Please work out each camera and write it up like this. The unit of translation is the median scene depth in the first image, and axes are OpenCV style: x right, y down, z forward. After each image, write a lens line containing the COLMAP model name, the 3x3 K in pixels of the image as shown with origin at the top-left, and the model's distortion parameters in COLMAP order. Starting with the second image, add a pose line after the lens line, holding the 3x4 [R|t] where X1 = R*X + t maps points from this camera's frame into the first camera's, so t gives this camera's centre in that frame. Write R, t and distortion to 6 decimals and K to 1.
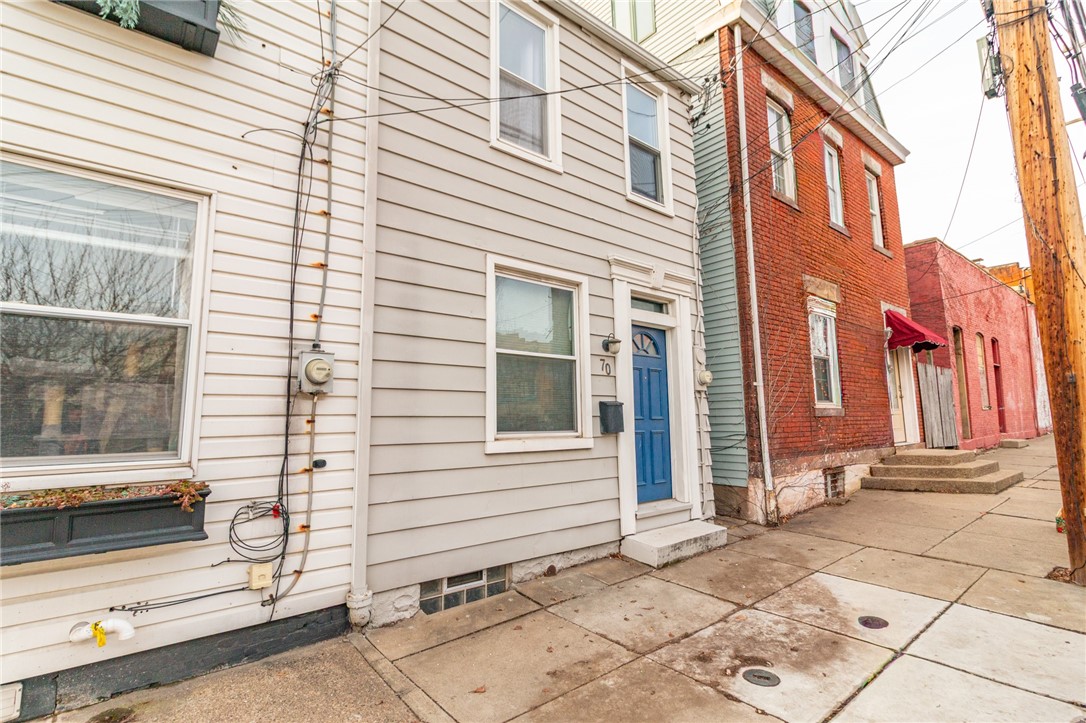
lens RADIAL K [[513.0, 0, 547.2], [0, 513.0, 353.2], [0, 0, 1]] dist [0.000275, 0.001850]
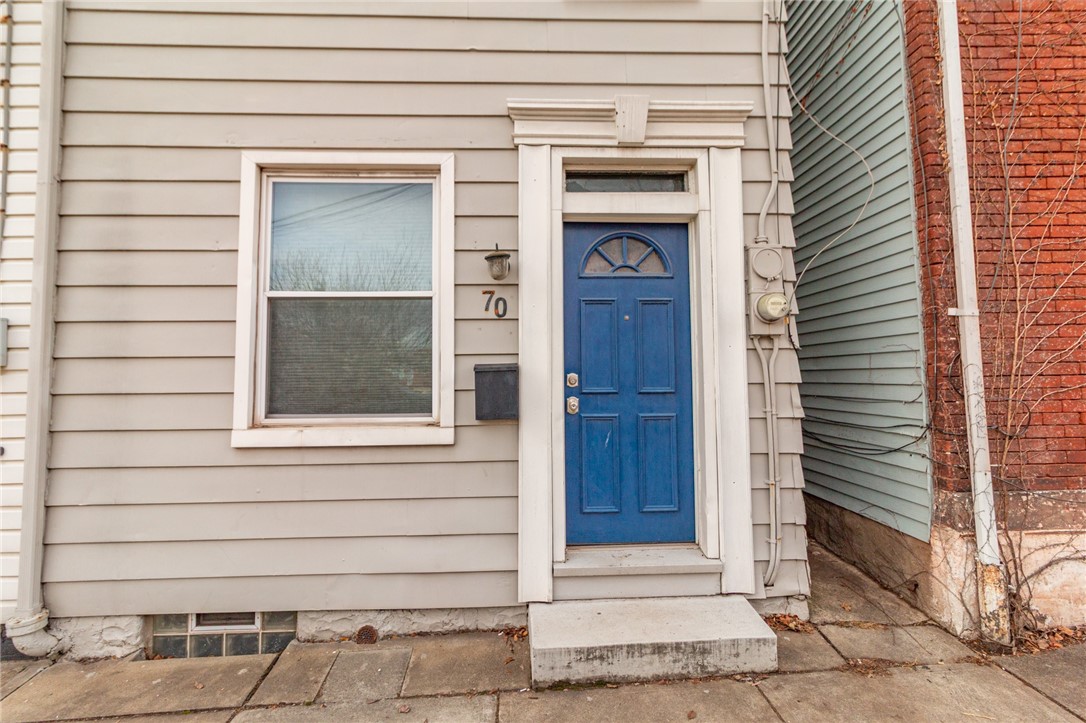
lens RADIAL K [[502.6, 0, 539.3], [0, 502.6, 346.1], [0, 0, 1]] dist [0.001740, 0.000085]
pose [[0.796193, -0.036496, -0.603942, 0.557738], [0.082269, 0.995439, 0.048304, 0.057279], [0.599424, -0.088145, 0.795563, 0.658651]]
